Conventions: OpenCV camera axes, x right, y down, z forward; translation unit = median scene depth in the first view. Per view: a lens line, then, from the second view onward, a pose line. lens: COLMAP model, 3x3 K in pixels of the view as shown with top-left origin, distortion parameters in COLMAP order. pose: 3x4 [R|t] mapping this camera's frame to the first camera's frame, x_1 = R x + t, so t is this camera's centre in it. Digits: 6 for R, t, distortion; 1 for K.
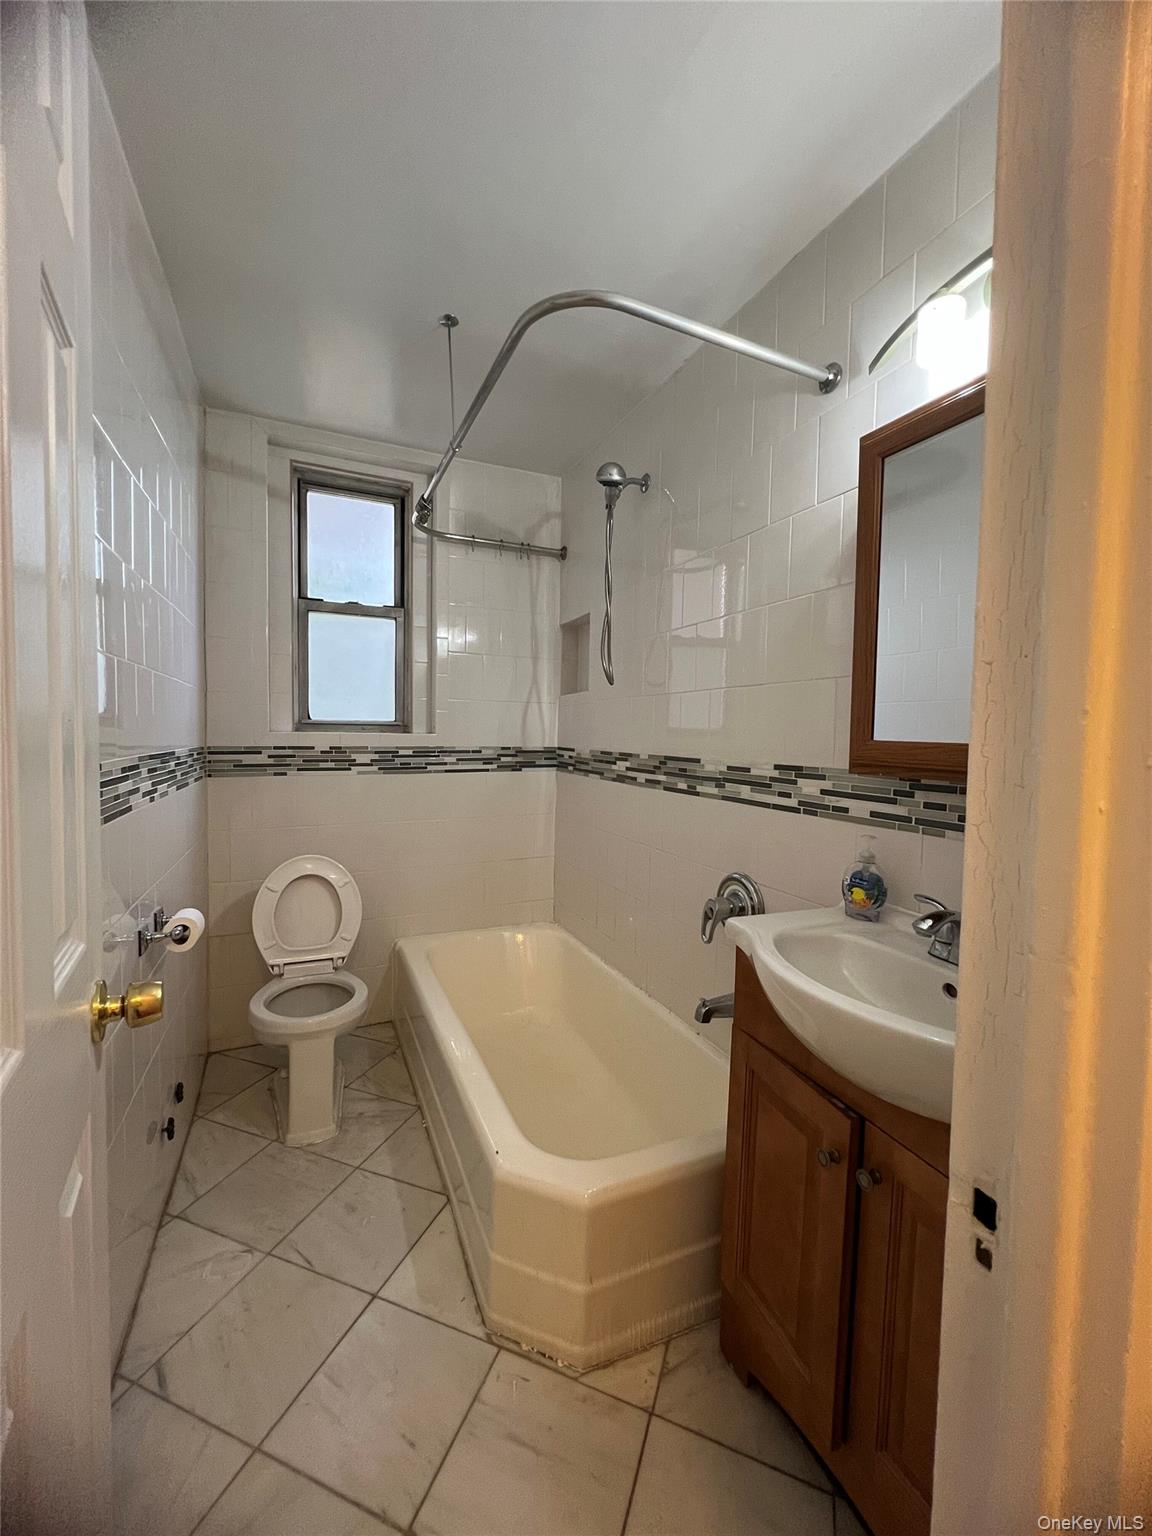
lens RADIAL K [[610.9, 0, 575.4], [0, 610.9, 763.4], [0, 0, 1]] dist [-0.001763, 0.000759]
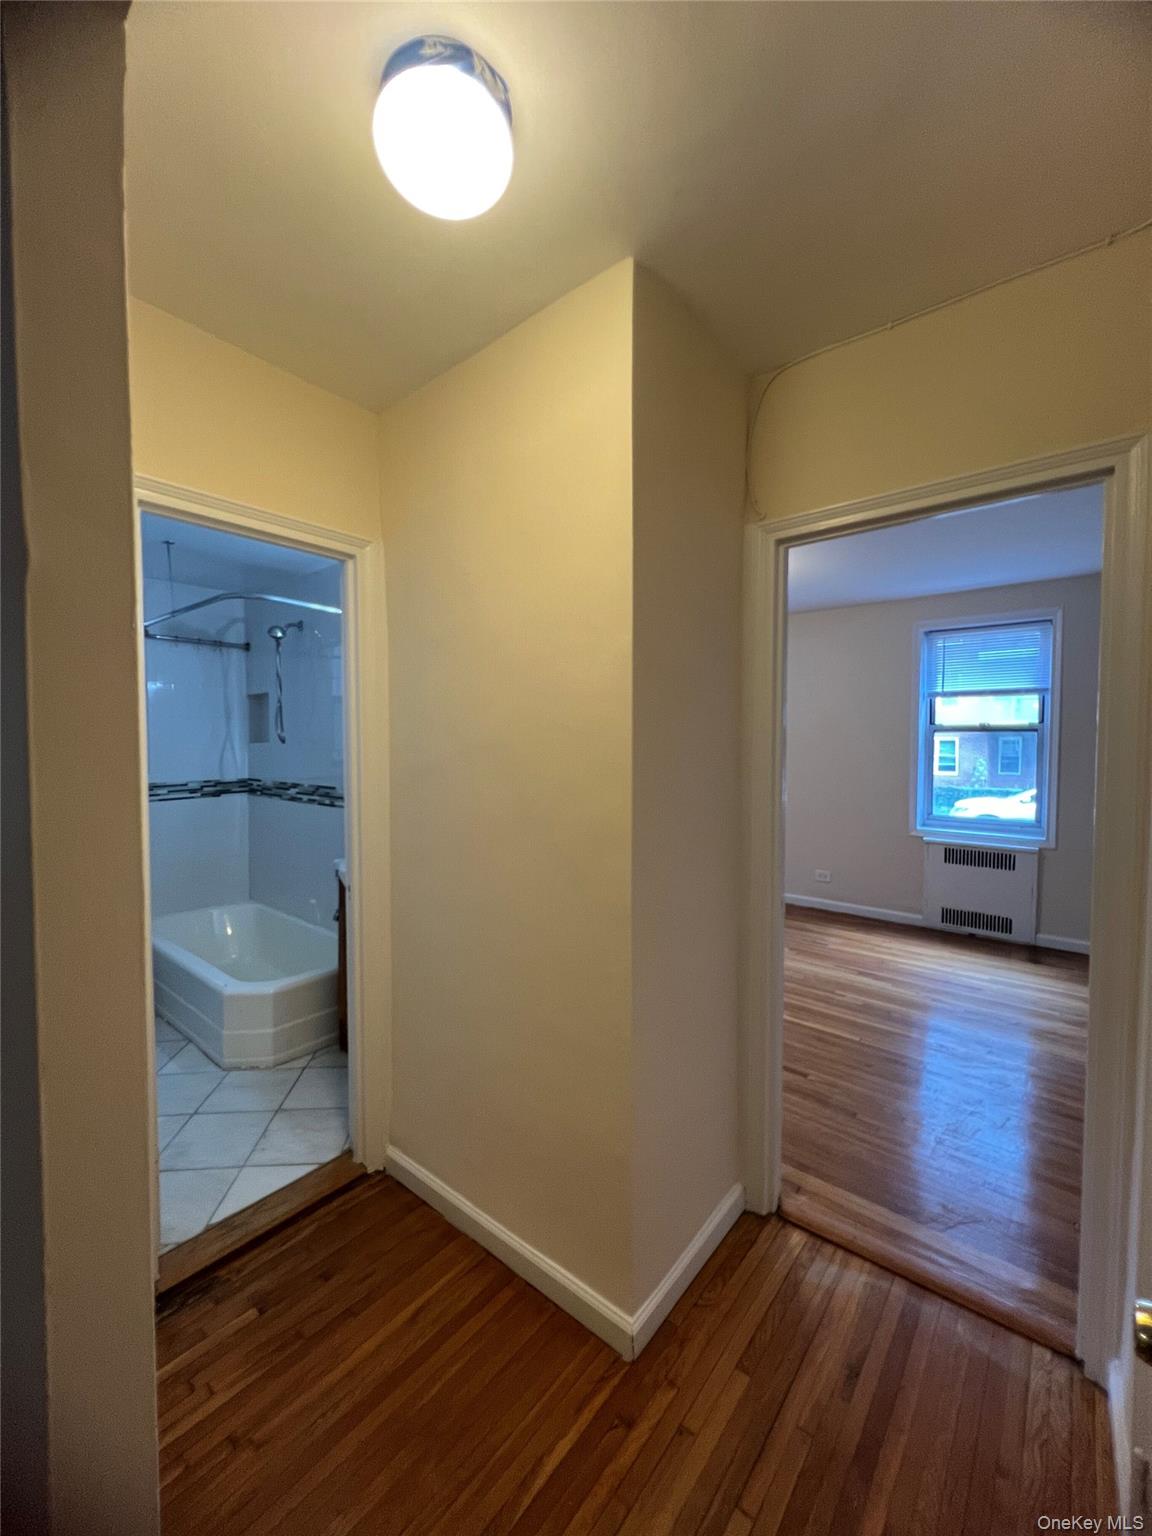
lens RADIAL K [[610.9, 0, 576.9], [0, 610.9, 764.5], [0, 0, 1]] dist [-0.001763, 0.000759]
pose [[0.892555, -0.035379, 0.449549, 0.018060], [0.037126, 0.999298, 0.004930, -0.040672], [-0.449408, 0.012290, 0.893242, -0.692176]]
